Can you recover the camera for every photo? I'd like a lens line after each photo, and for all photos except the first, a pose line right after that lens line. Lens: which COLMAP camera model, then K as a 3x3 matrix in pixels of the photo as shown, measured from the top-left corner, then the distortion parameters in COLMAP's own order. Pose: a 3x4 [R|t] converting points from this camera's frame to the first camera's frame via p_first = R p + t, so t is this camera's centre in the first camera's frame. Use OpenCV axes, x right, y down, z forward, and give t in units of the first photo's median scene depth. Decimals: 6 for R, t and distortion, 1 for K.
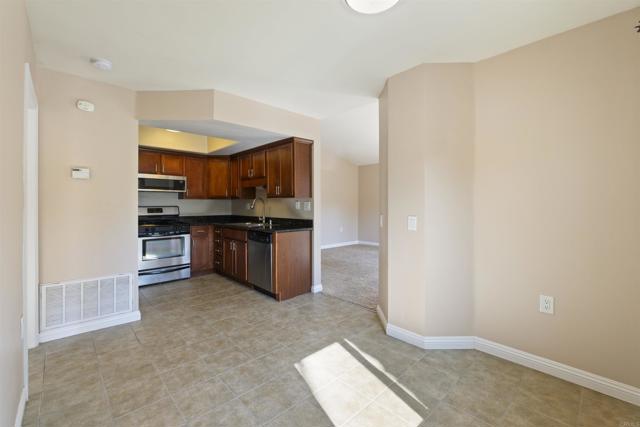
lens RADIAL K [[272.7, 0, 318.2], [0, 272.7, 206.2], [0, 0, 1]] dist [-0.000691, -0.000062]
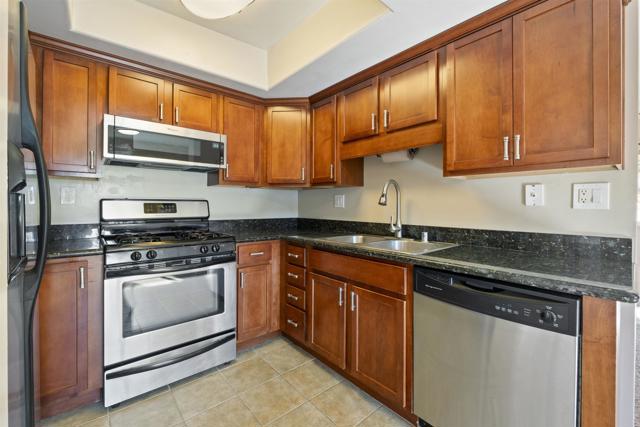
lens RADIAL K [[272.7, 0, 318.2], [0, 272.7, 206.2], [0, 0, 1]] dist [-0.000691, -0.000062]
pose [[0.998792, 0.004352, -0.048948, -0.303332], [-0.004355, 0.999991, 0.000042, 0.011082], [0.048948, 0.000171, 0.998801, 0.543172]]
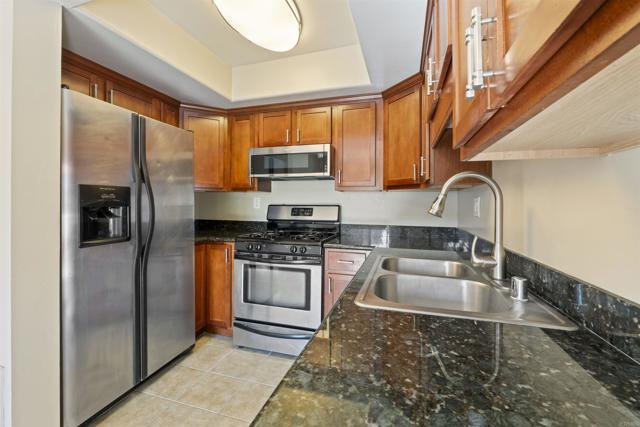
lens RADIAL K [[278.4, 0, 318.7], [0, 278.4, 202.7], [0, 0, 1]] dist [0.000503, 0.000013]
pose [[0.496413, -0.001312, -0.868086, -0.065297], [-0.007235, 0.999958, -0.005649, -0.000804], [0.868056, 0.009085, 0.496382, 0.733327]]
